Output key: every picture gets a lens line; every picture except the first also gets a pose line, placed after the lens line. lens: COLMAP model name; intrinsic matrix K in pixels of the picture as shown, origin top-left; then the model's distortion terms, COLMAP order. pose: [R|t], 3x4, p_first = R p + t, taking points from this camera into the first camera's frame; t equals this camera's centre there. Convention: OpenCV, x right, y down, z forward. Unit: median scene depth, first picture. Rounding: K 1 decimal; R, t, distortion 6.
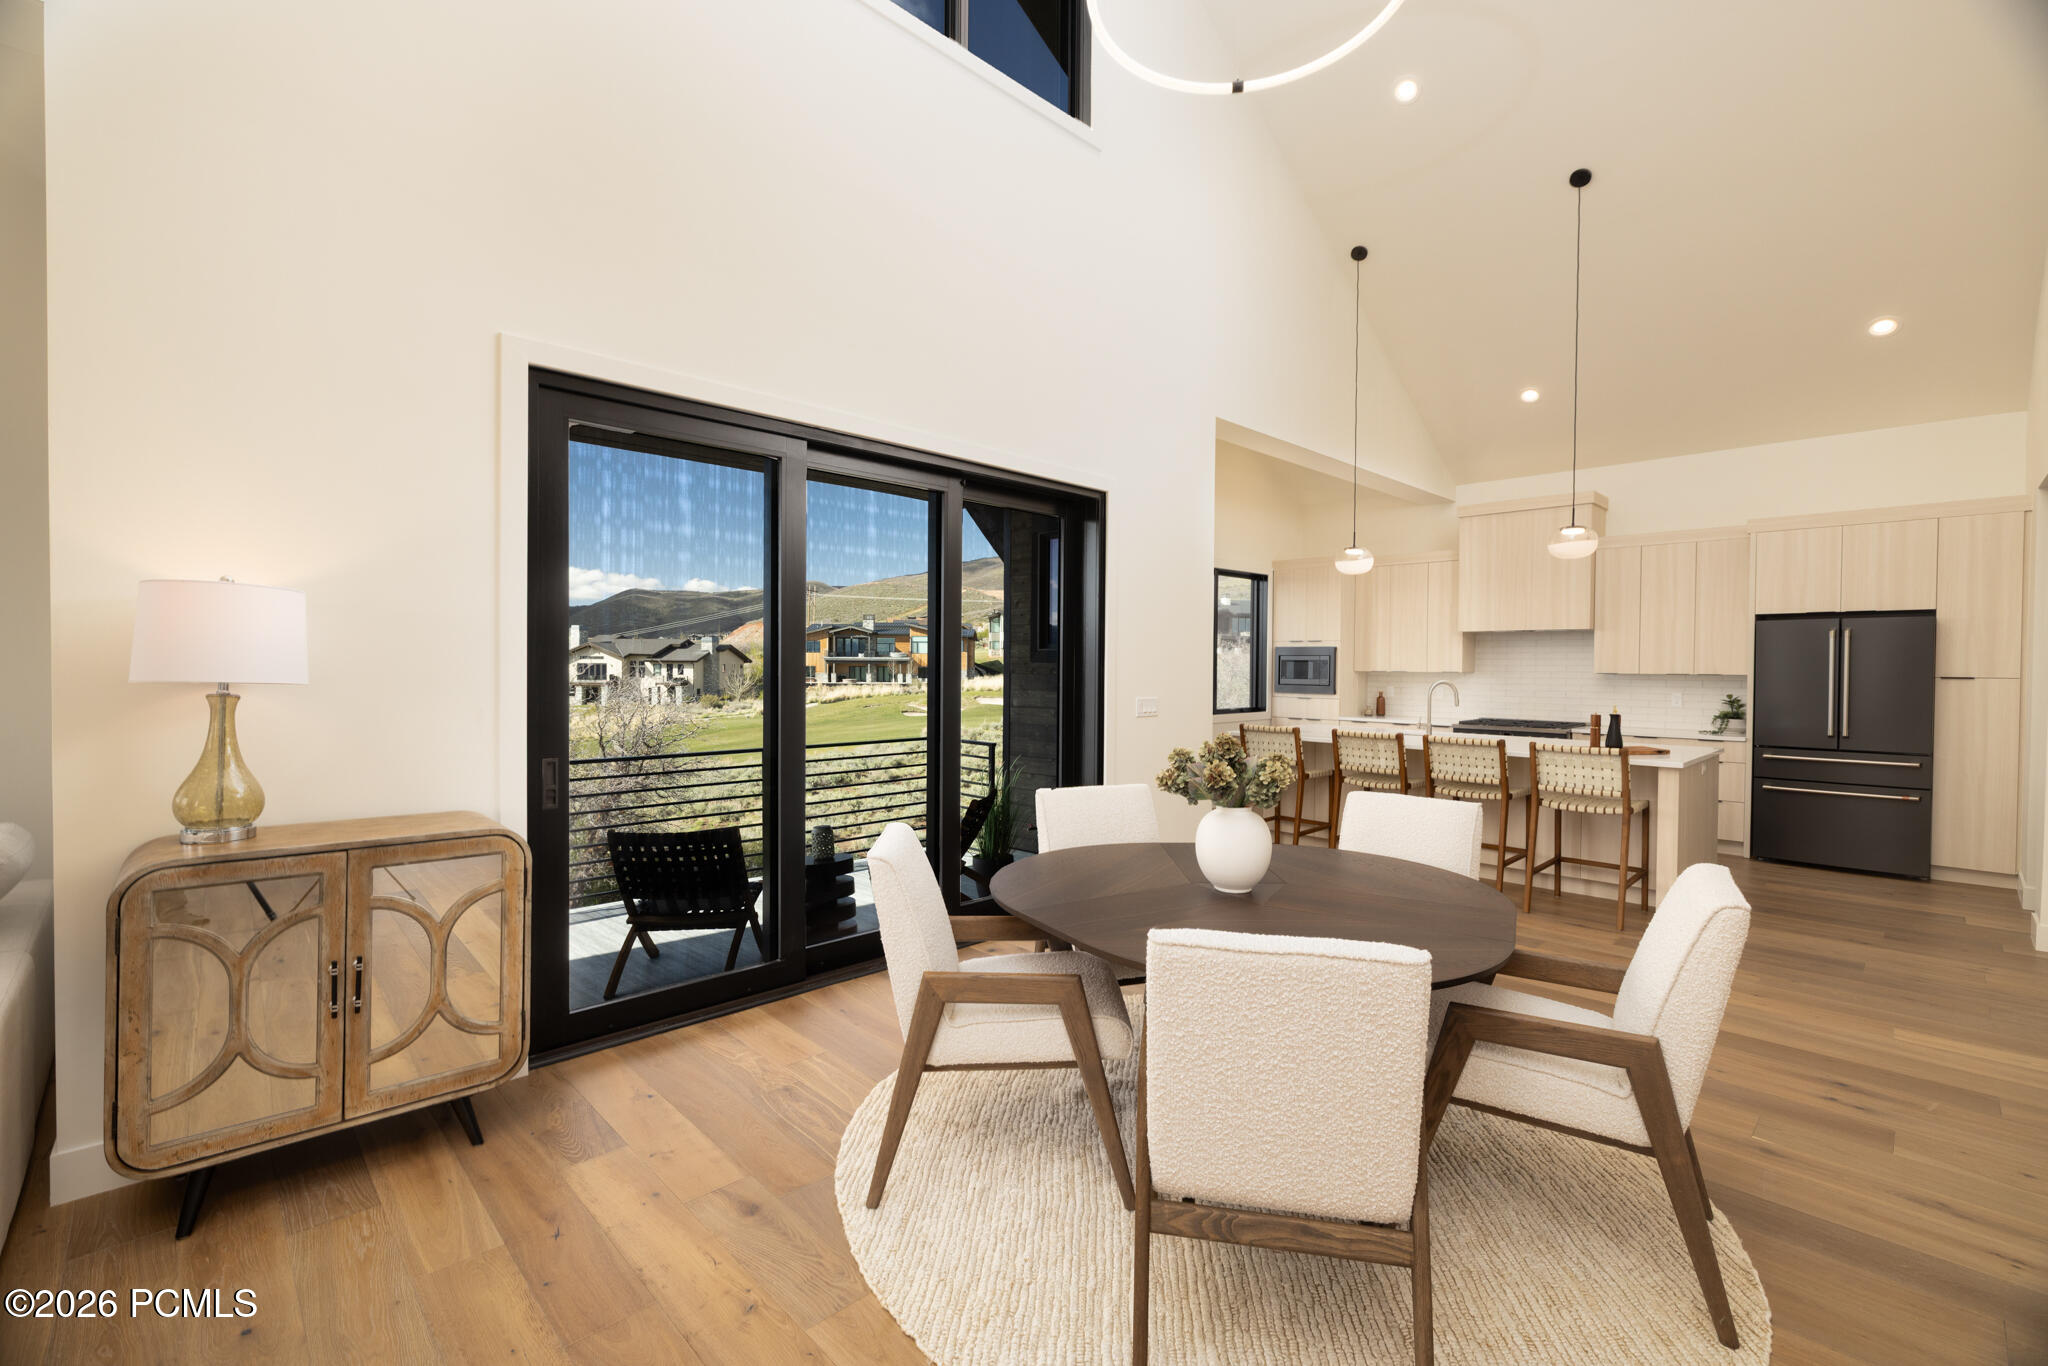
lens RADIAL K [[887.7, 0, 1023.2], [0, 887.7, 676.0], [0, 0, 1]] dist [0.004159, 0.001942]
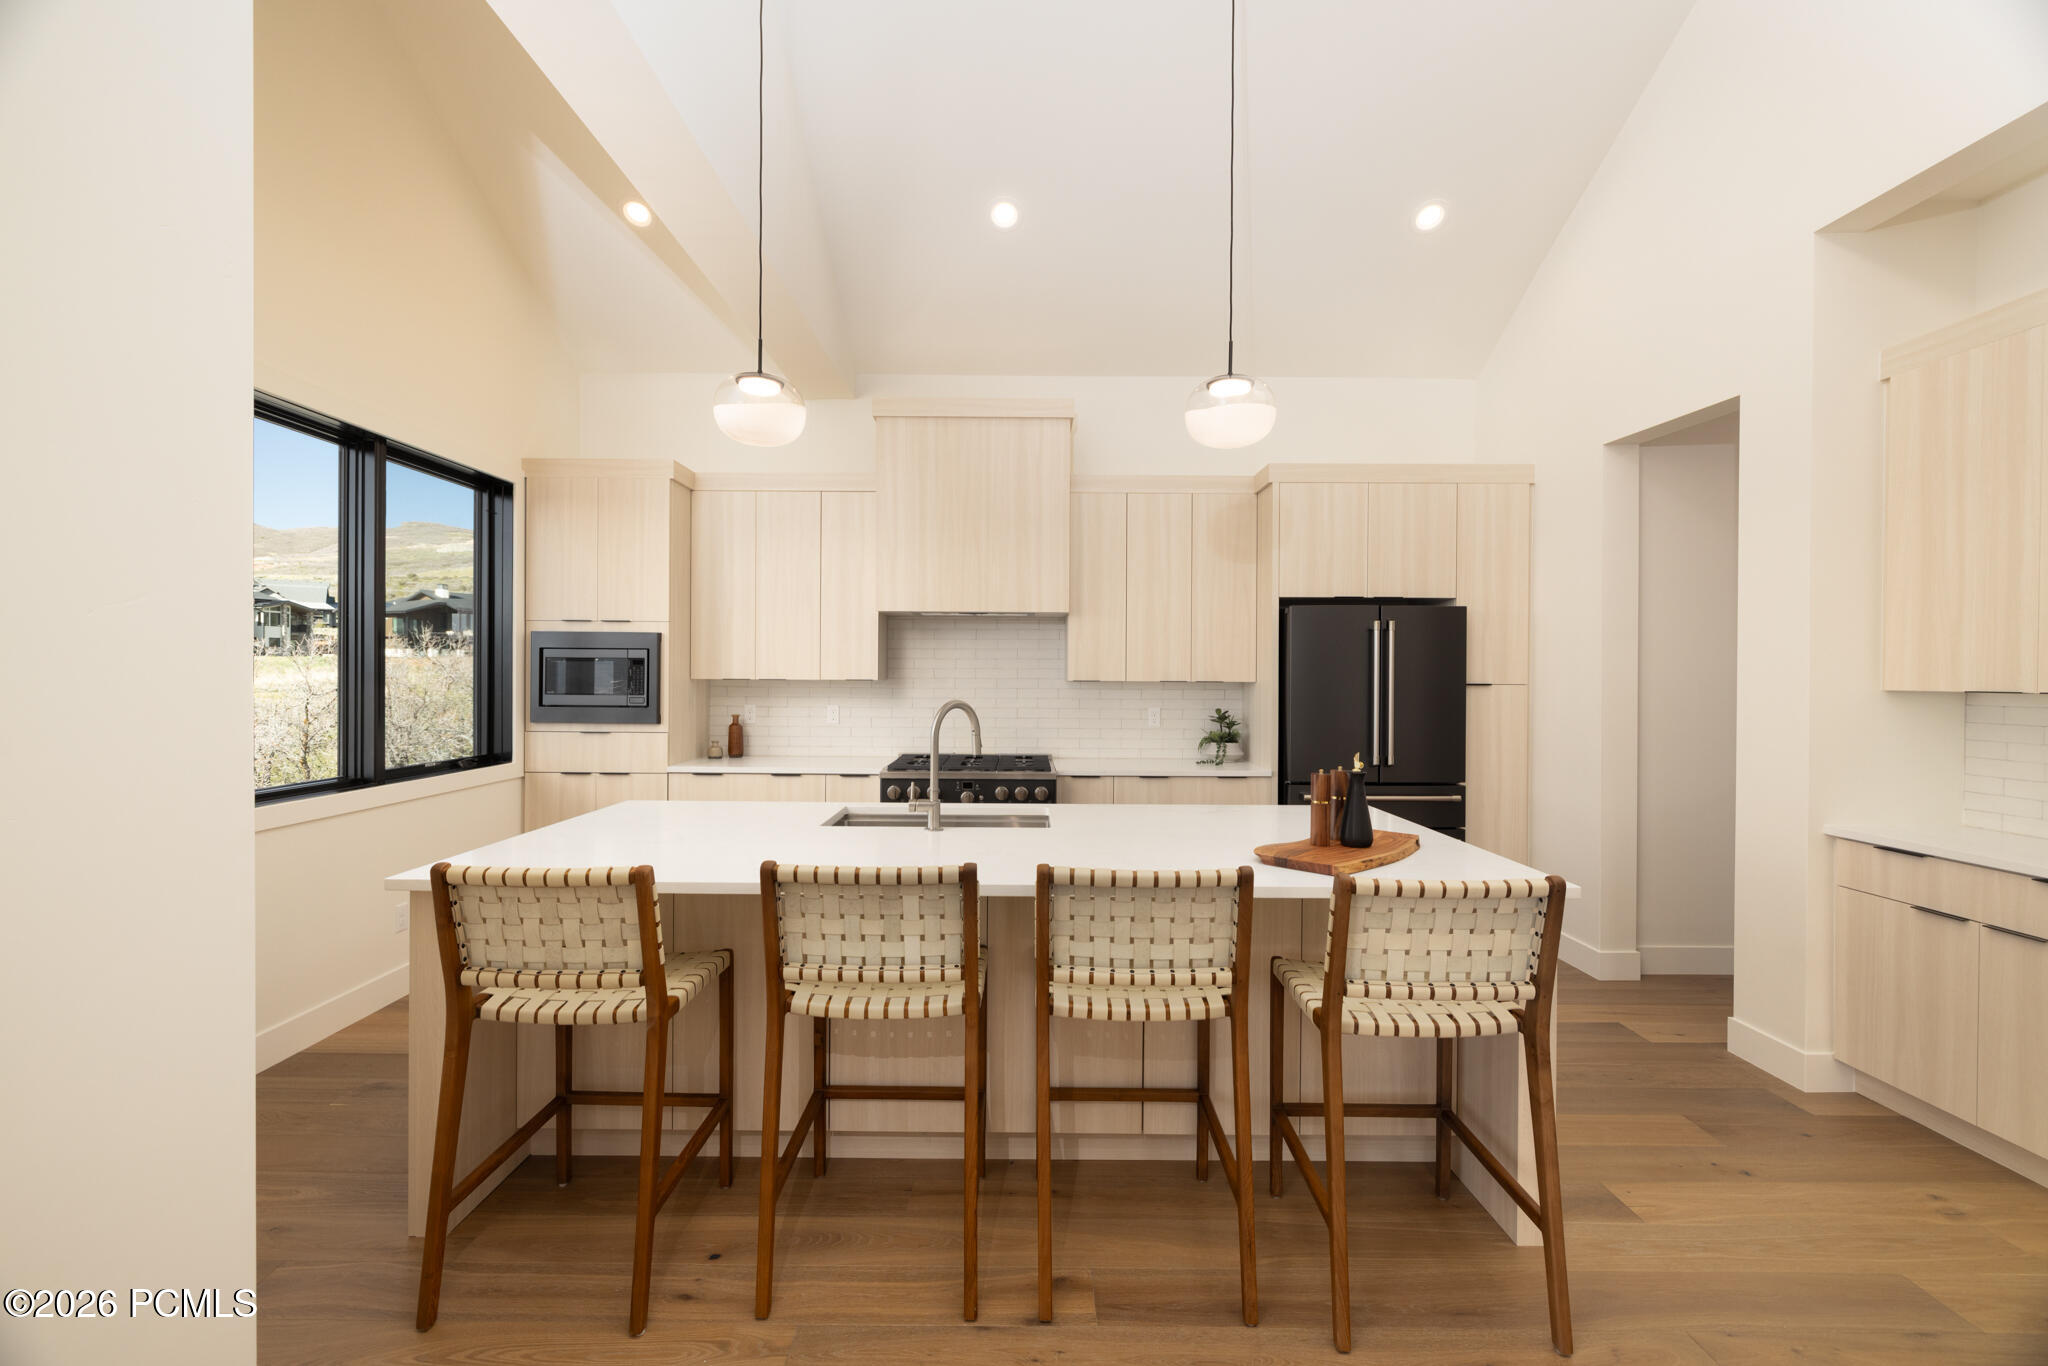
lens RADIAL K [[887.7, 0, 1022.6], [0, 887.7, 677.7], [0, 0, 1]] dist [0.004159, 0.001942]
pose [[0.695333, -0.006381, 0.718659, 0.158062], [0.008336, 0.999965, 0.000814, -0.006569], [-0.718639, 0.005424, 0.695362, 0.614639]]
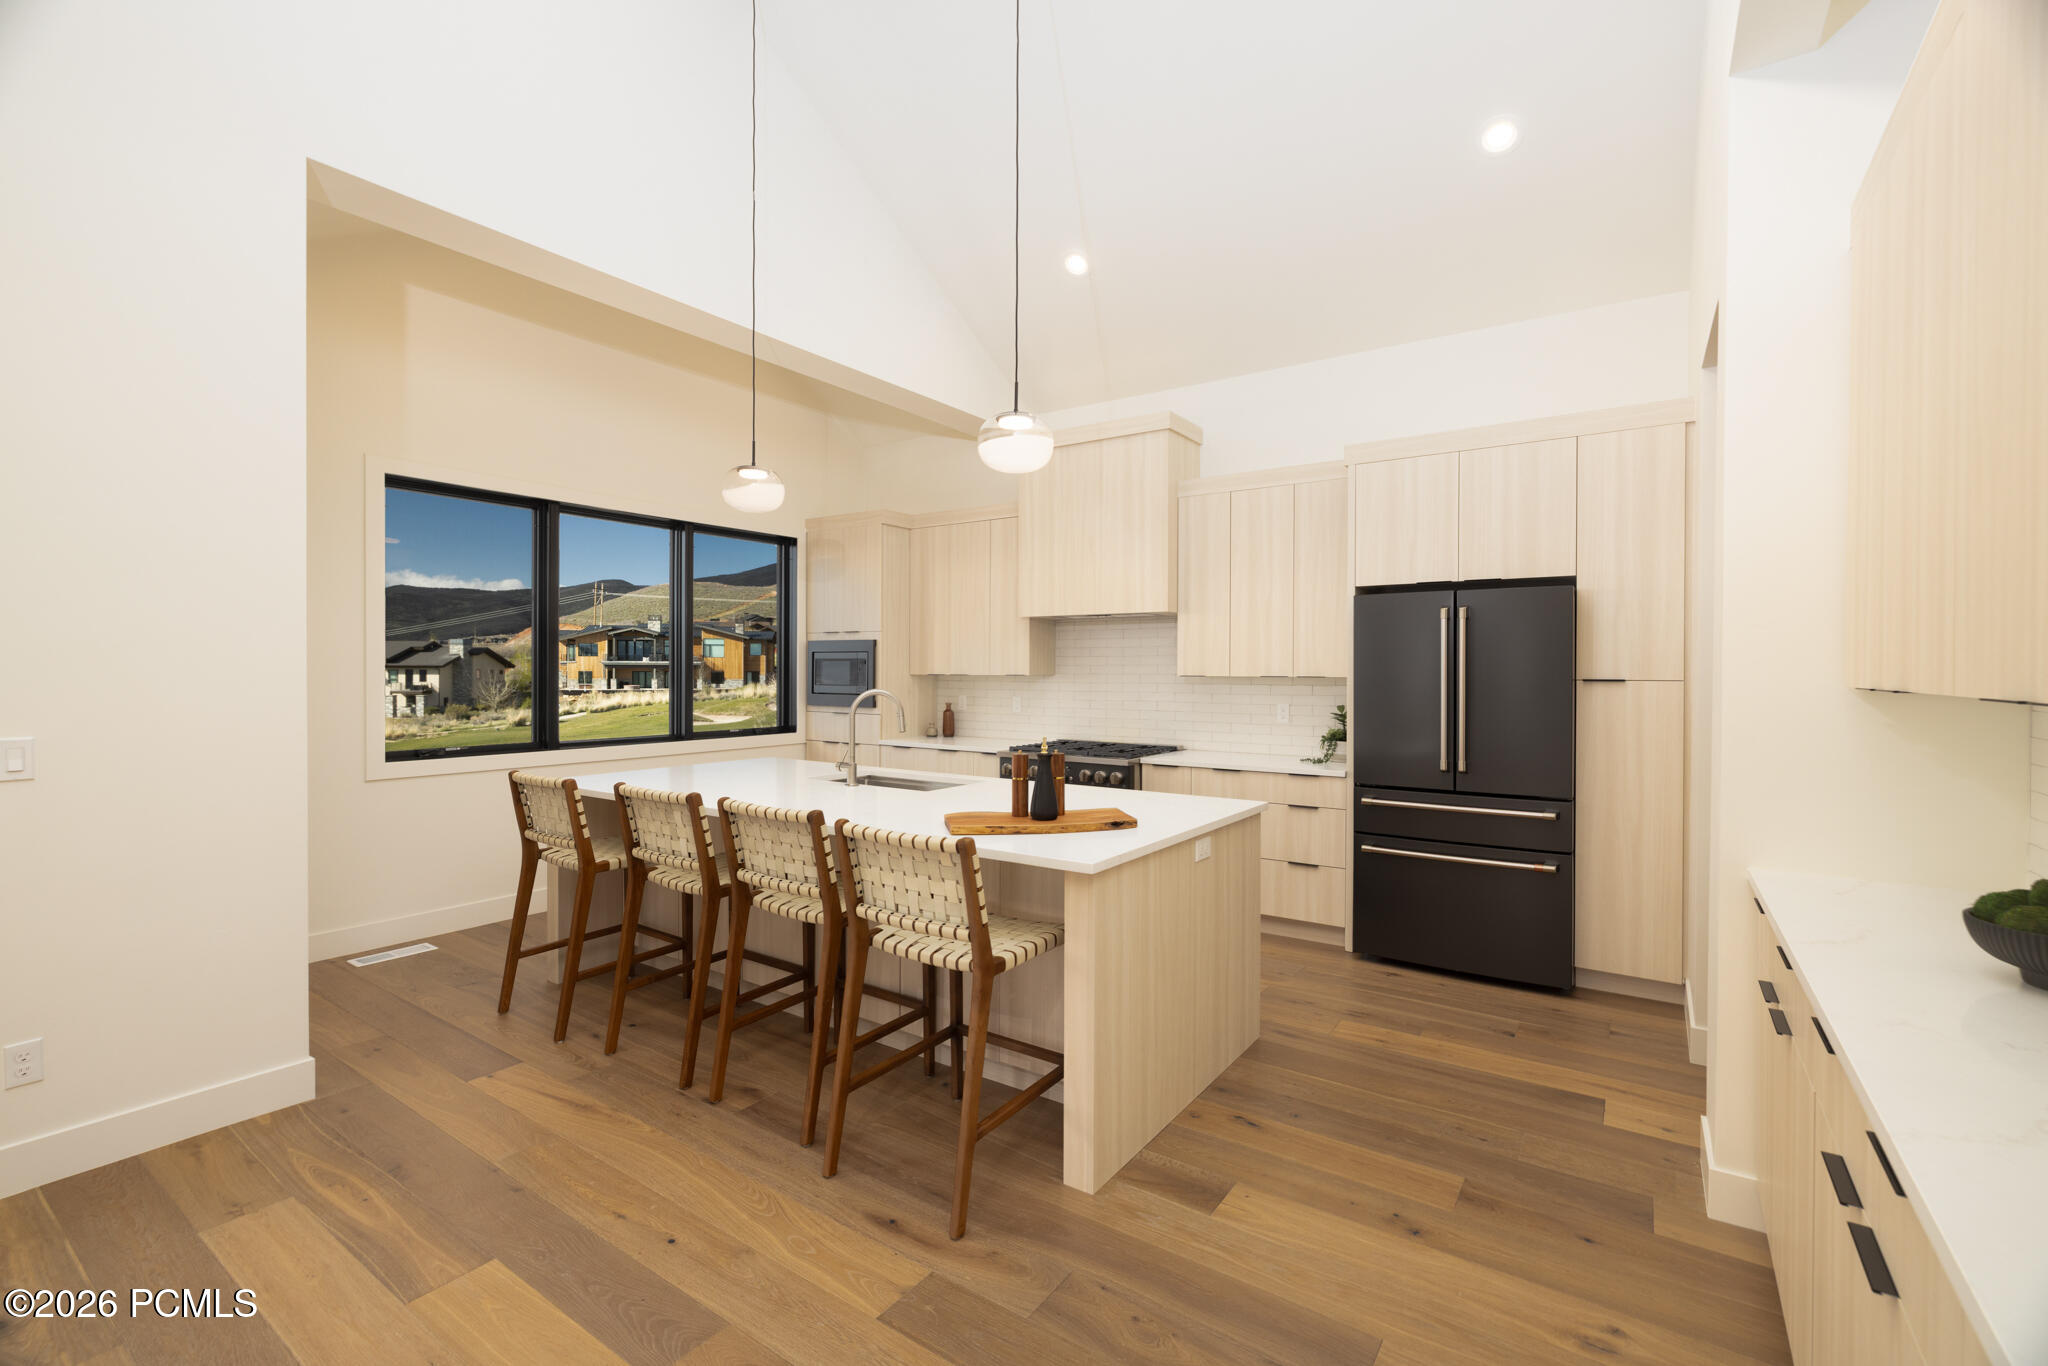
lens RADIAL K [[887.7, 0, 1021.0], [0, 887.7, 671.0], [0, 0, 1]] dist [0.004159, 0.001942]
pose [[0.981568, -0.004360, 0.191063, 0.420920], [0.006281, 0.999936, -0.009446, -0.001155], [-0.191010, 0.010472, 0.981532, 0.371677]]
